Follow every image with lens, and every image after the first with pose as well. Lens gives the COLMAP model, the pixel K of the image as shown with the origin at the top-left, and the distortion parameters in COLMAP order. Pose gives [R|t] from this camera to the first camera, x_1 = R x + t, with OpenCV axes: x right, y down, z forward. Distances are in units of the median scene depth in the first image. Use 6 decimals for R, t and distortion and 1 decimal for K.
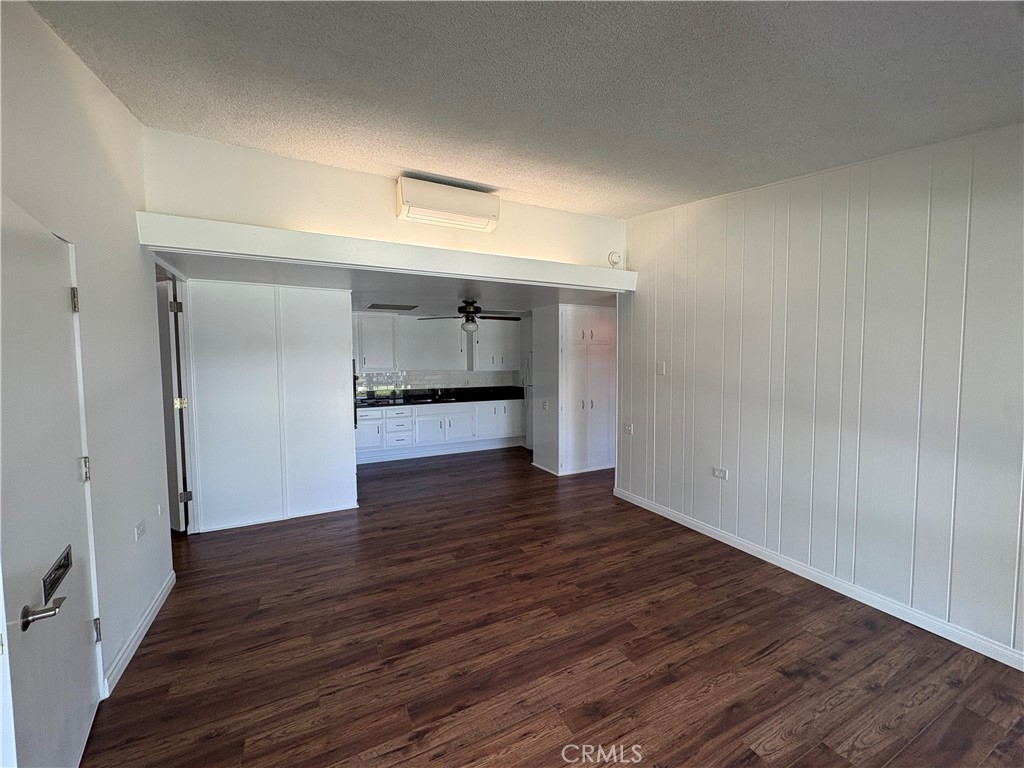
lens RADIAL K [[407.8, 0, 514.0], [0, 407.8, 384.1], [0, 0, 1]] dist [-0.000493, 0.000600]
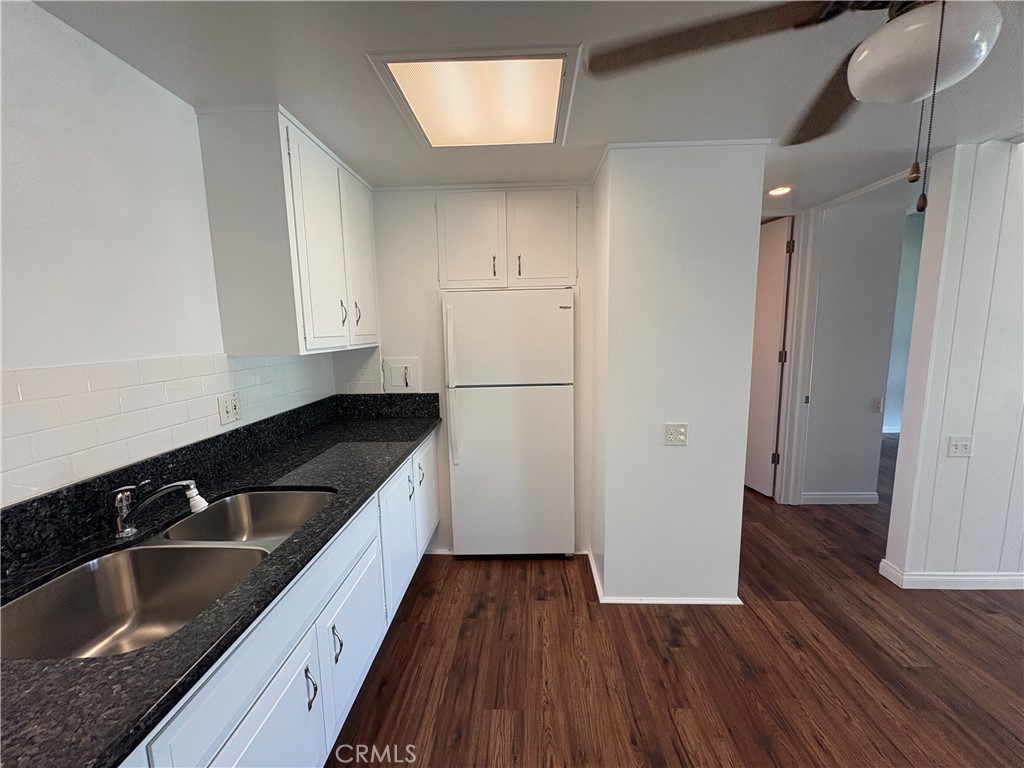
lens RADIAL K [[407.8, 0, 512.1], [0, 407.8, 382.5], [0, 0, 1]] dist [-0.000493, 0.000600]
pose [[0.488085, -0.121497, 0.864298, -0.511488], [0.067300, 0.992554, 0.101520, -0.068058], [-0.870198, 0.008617, 0.492628, 1.628262]]
